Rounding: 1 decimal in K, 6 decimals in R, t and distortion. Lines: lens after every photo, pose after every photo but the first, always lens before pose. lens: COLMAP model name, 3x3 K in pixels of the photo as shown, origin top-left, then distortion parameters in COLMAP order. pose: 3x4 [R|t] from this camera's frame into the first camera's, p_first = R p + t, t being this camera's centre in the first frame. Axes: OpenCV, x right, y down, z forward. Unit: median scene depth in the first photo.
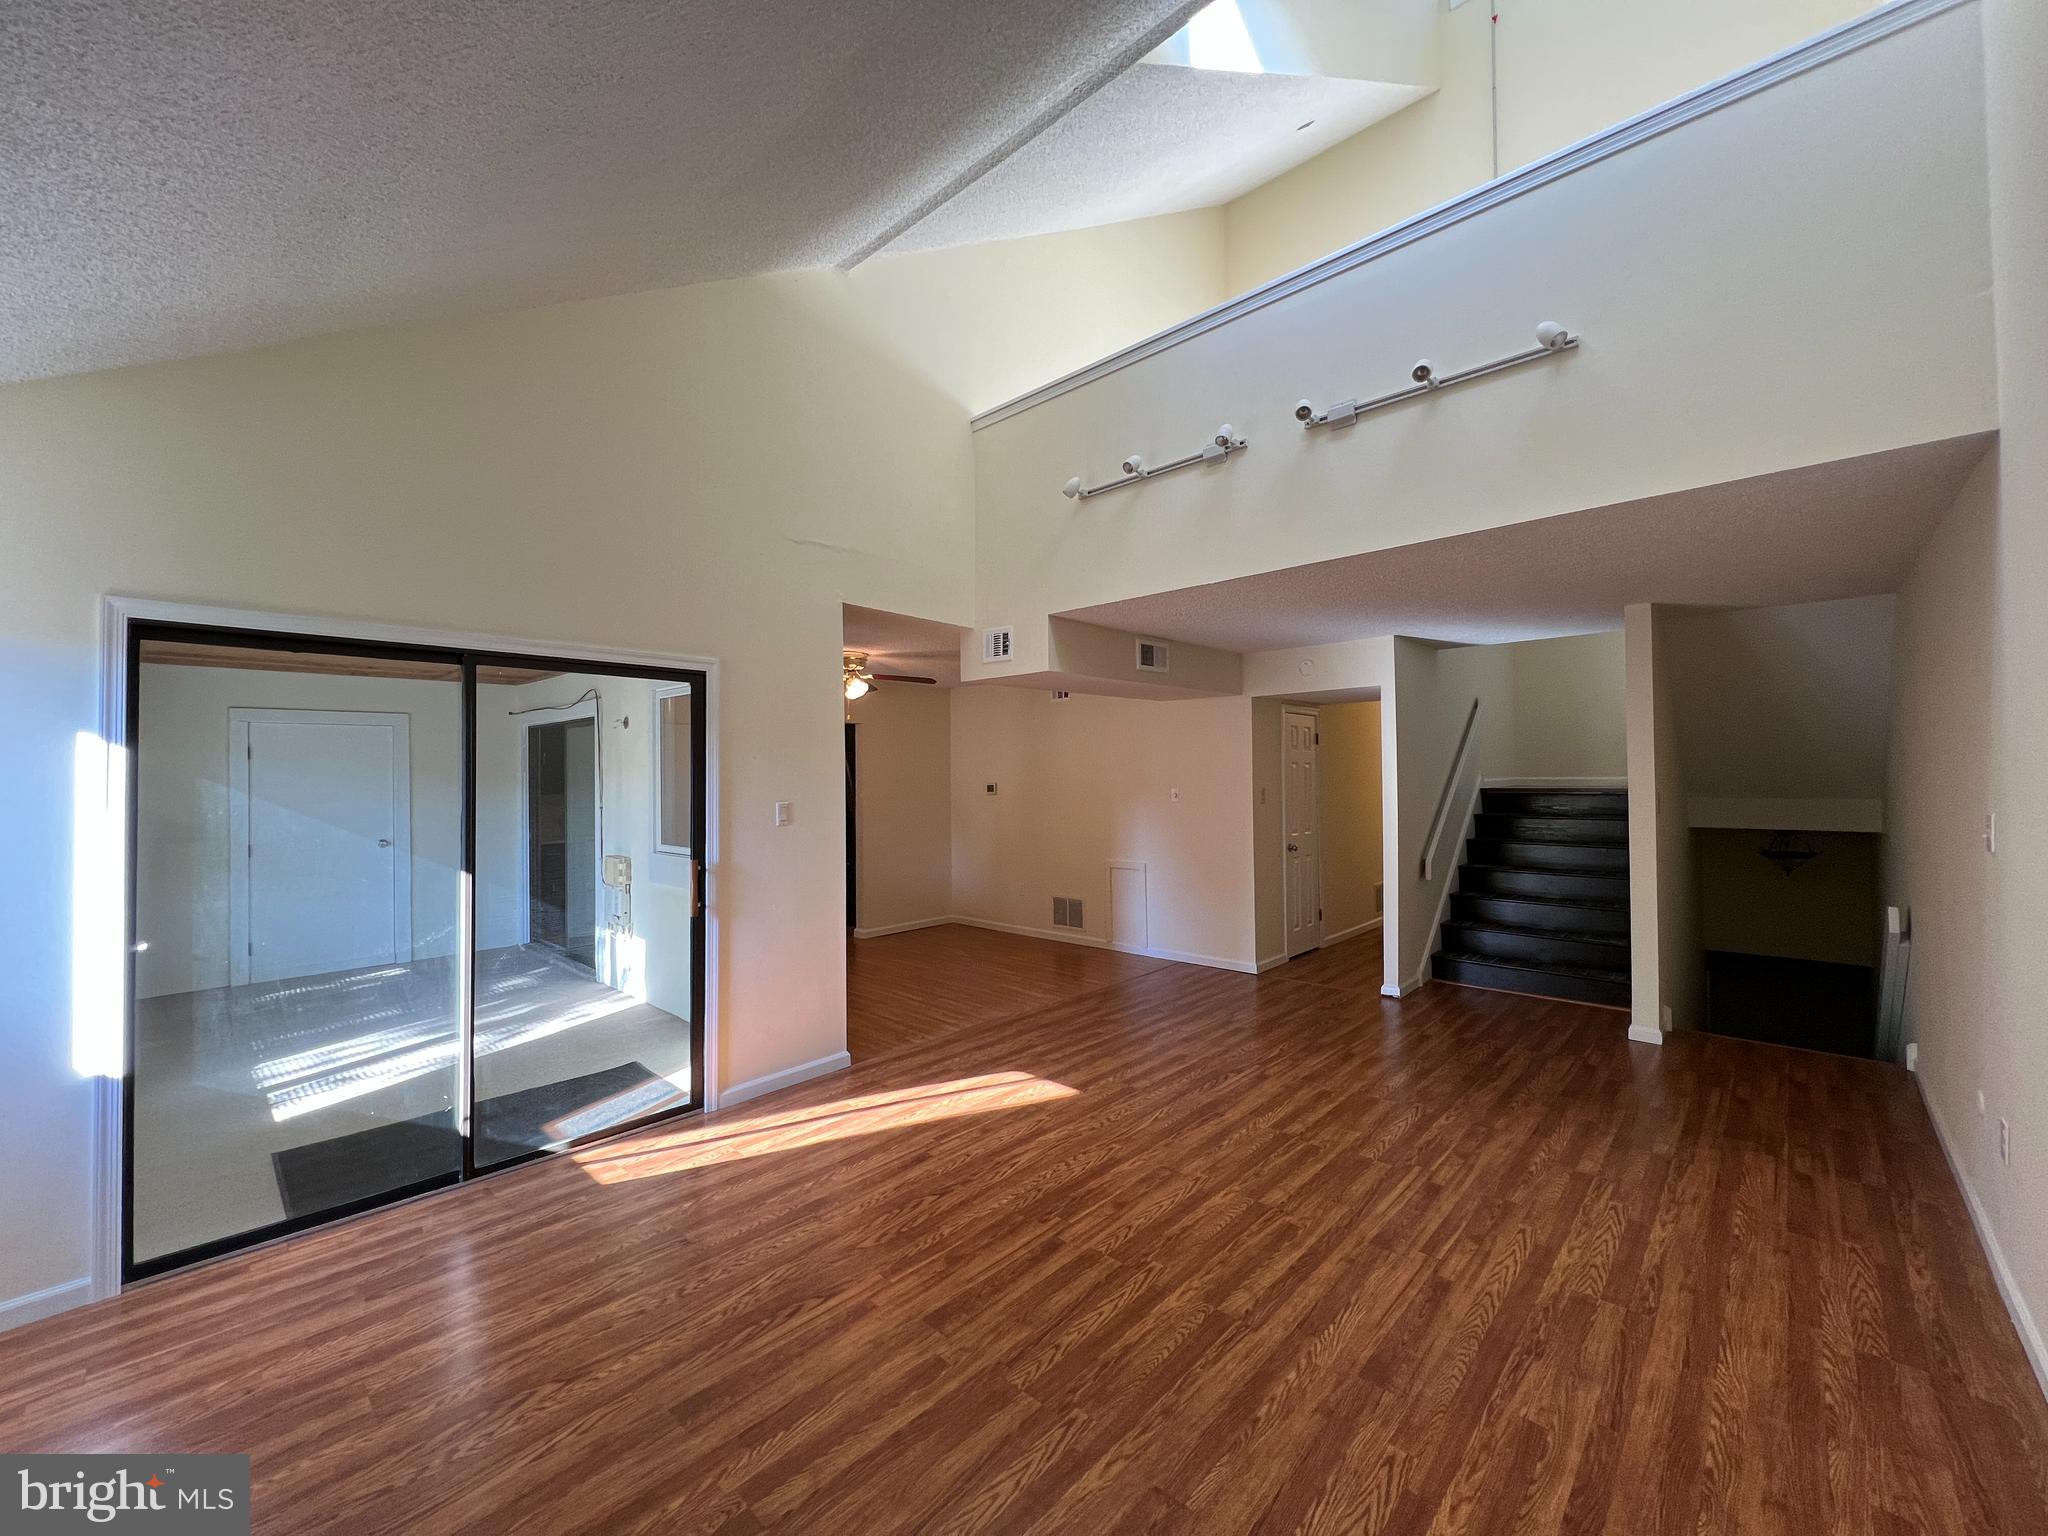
lens RADIAL K [[819.6, 0, 1016.8], [0, 819.6, 762.6], [0, 0, 1]] dist [-0.000415, -0.000187]
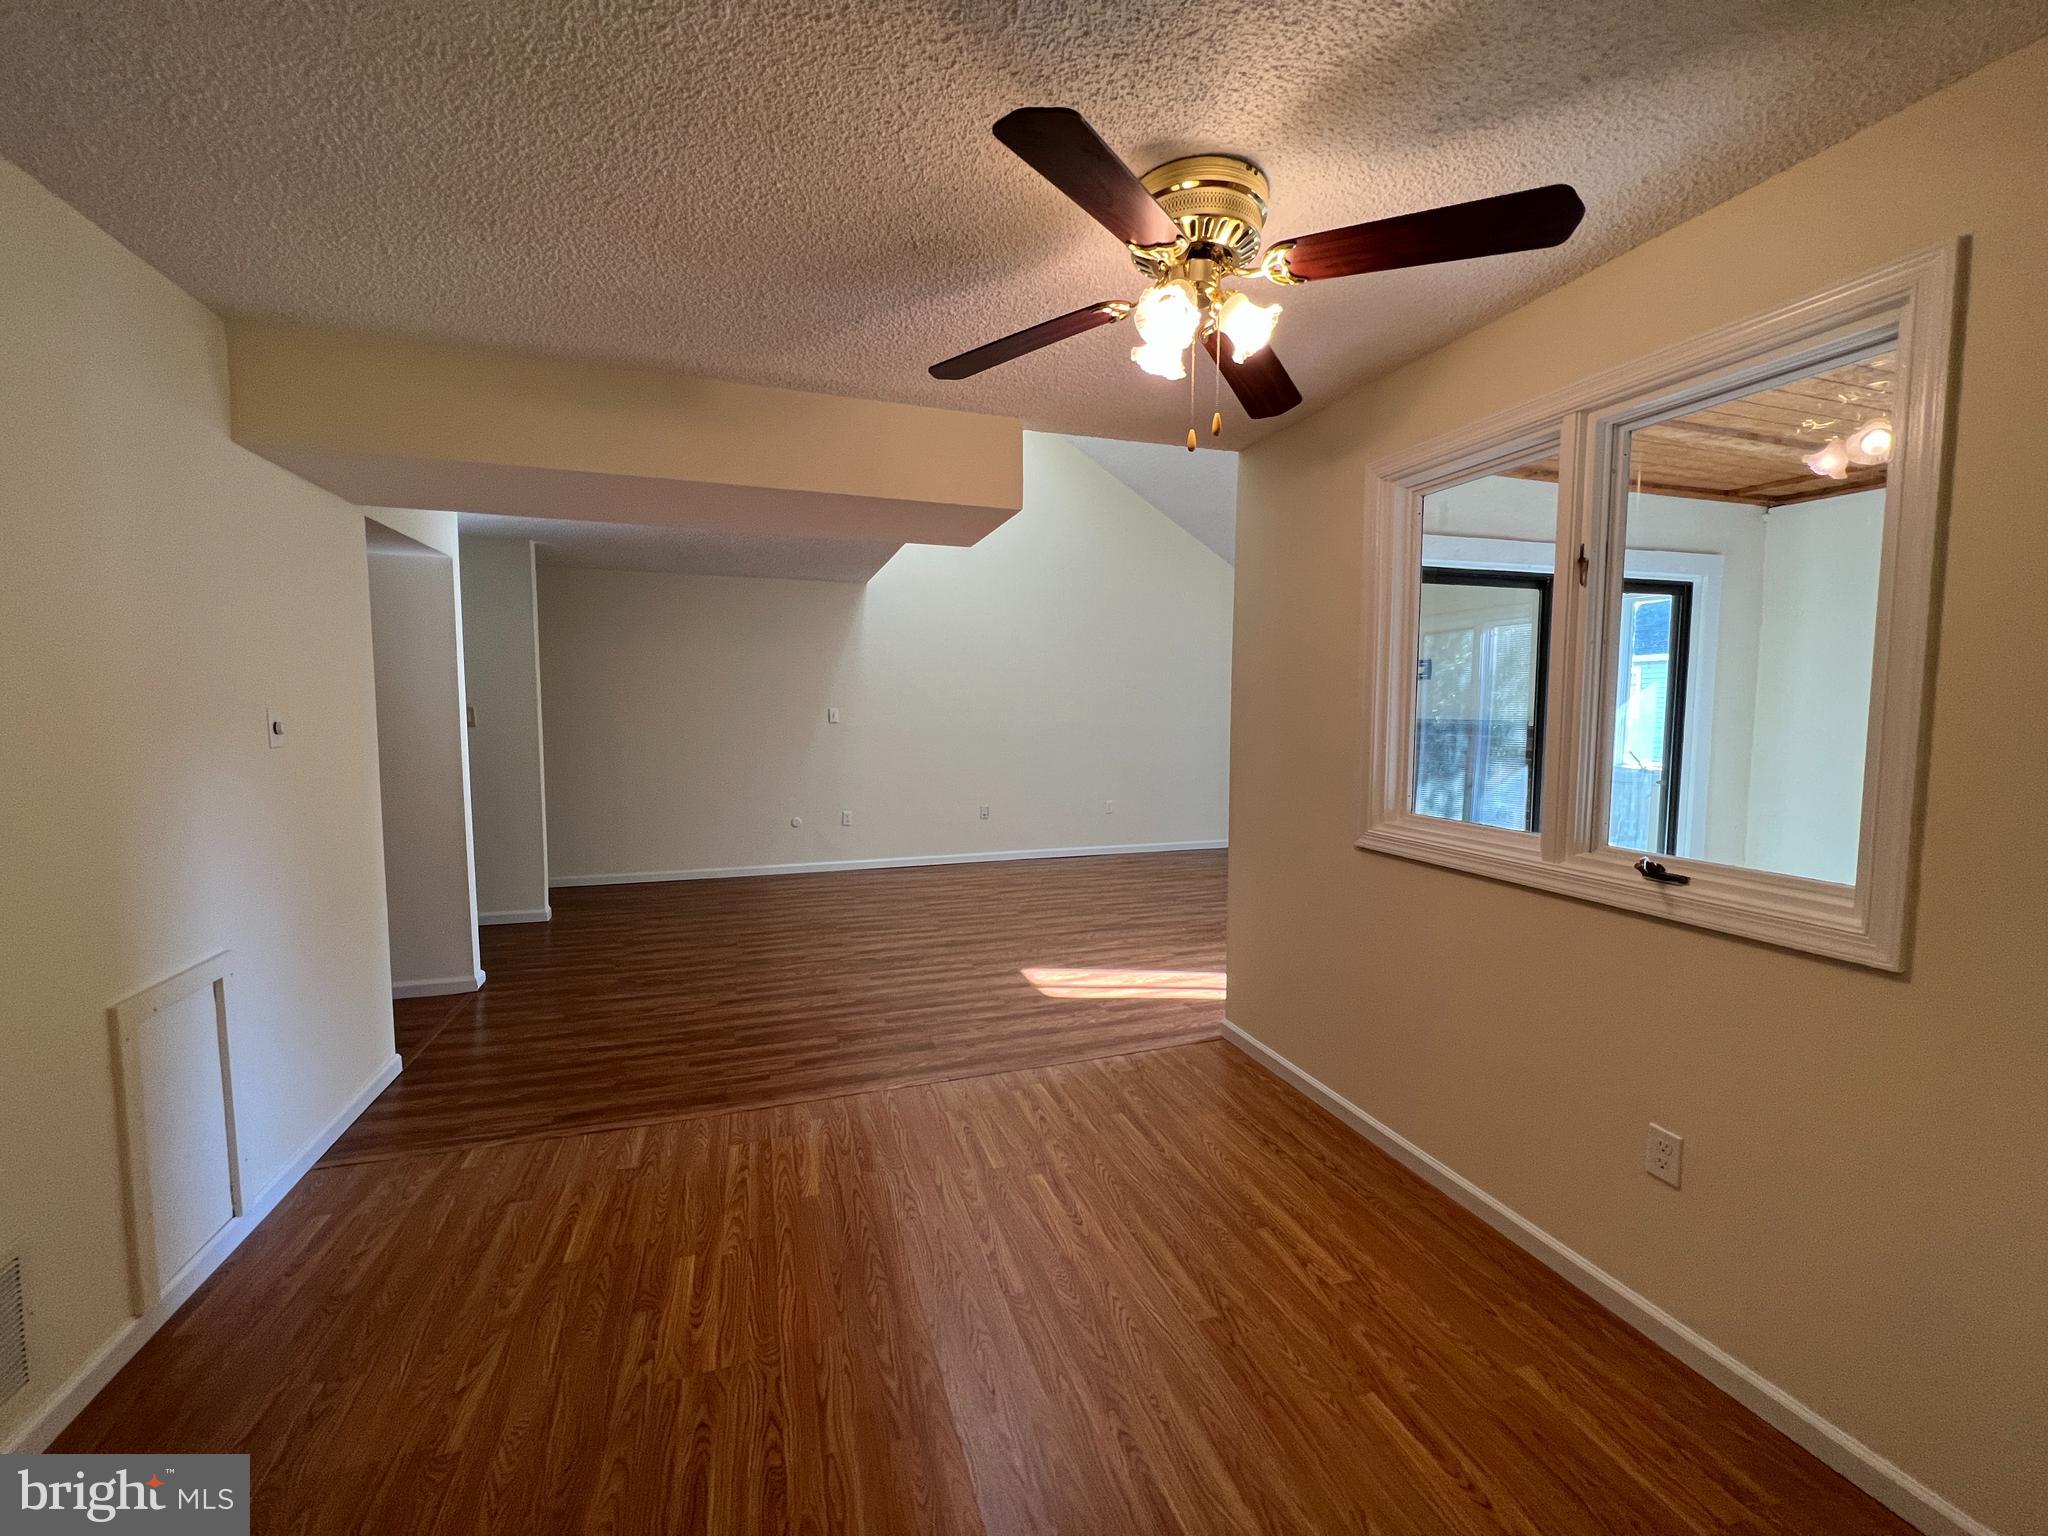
lens RADIAL K [[819.6, 0, 1015.2], [0, 819.6, 767.9], [0, 0, 1]] dist [-0.000415, -0.000187]
pose [[-0.879258, -0.029884, 0.475408, -0.655499], [-0.001141, 0.998159, 0.060633, 0.087402], [-0.476345, 0.052770, -0.877674, 2.921328]]
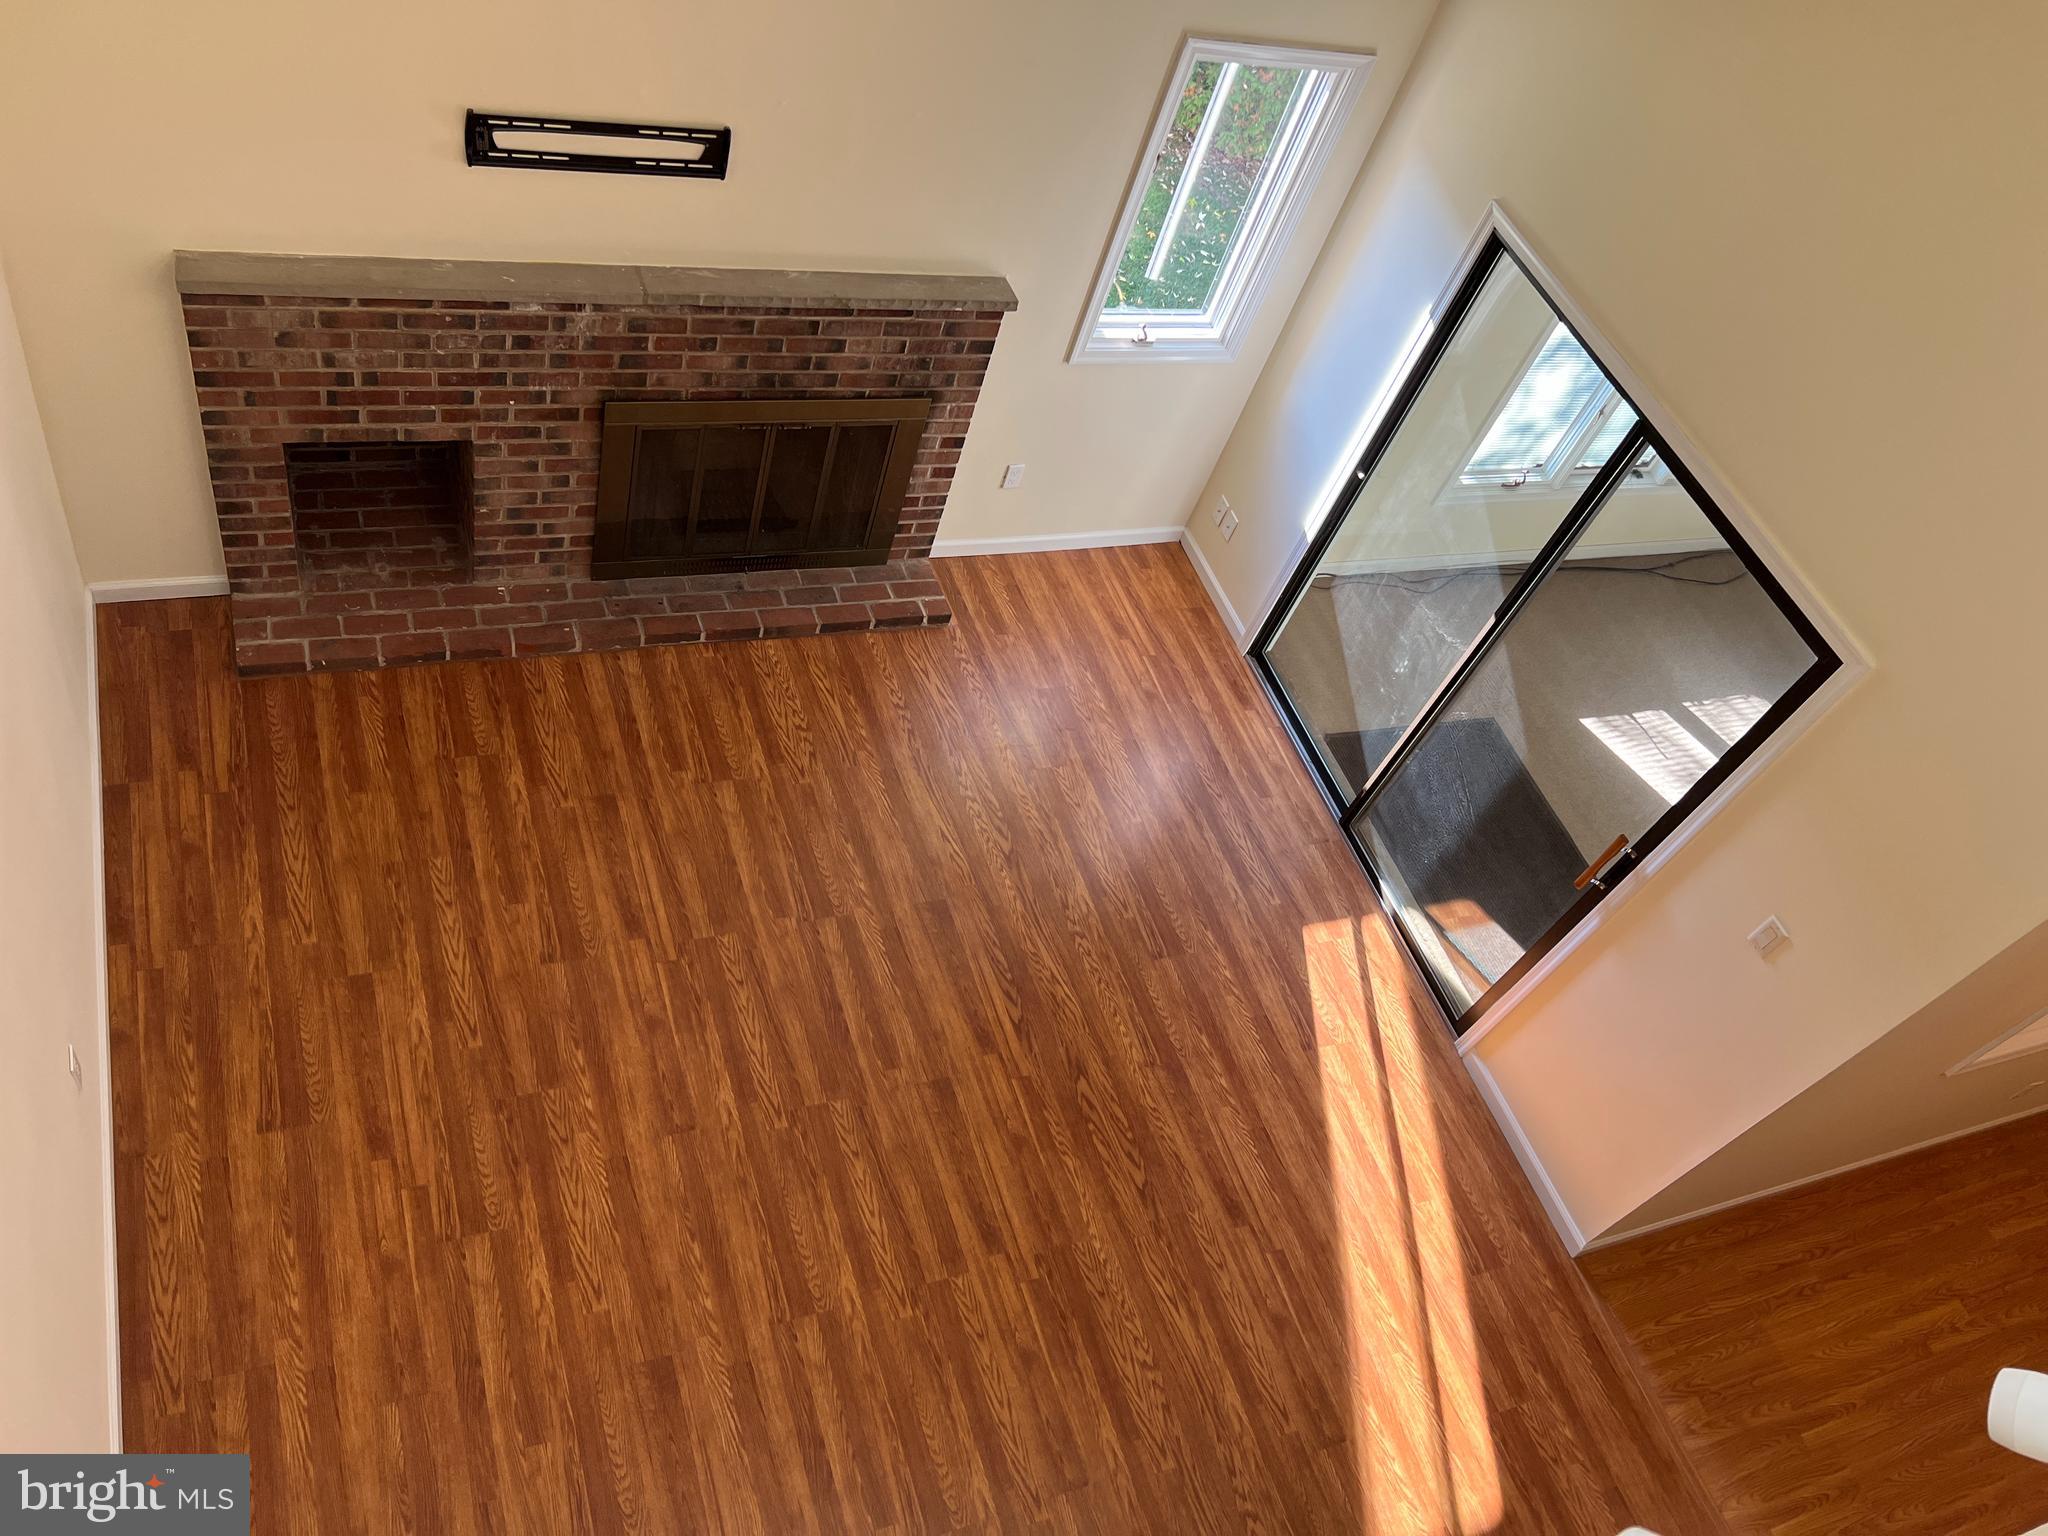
lens RADIAL K [[1529.6, 0, 1033.1], [0, 1529.6, 768.6], [0, 0, 1]] dist [0.040007, -0.043841]
pose [[-0.427764, 0.623967, -0.653975, 0.799207], [-0.252754, 0.612077, 0.749318, -0.994243], [0.867833, 0.485826, -0.104114, 0.960576]]
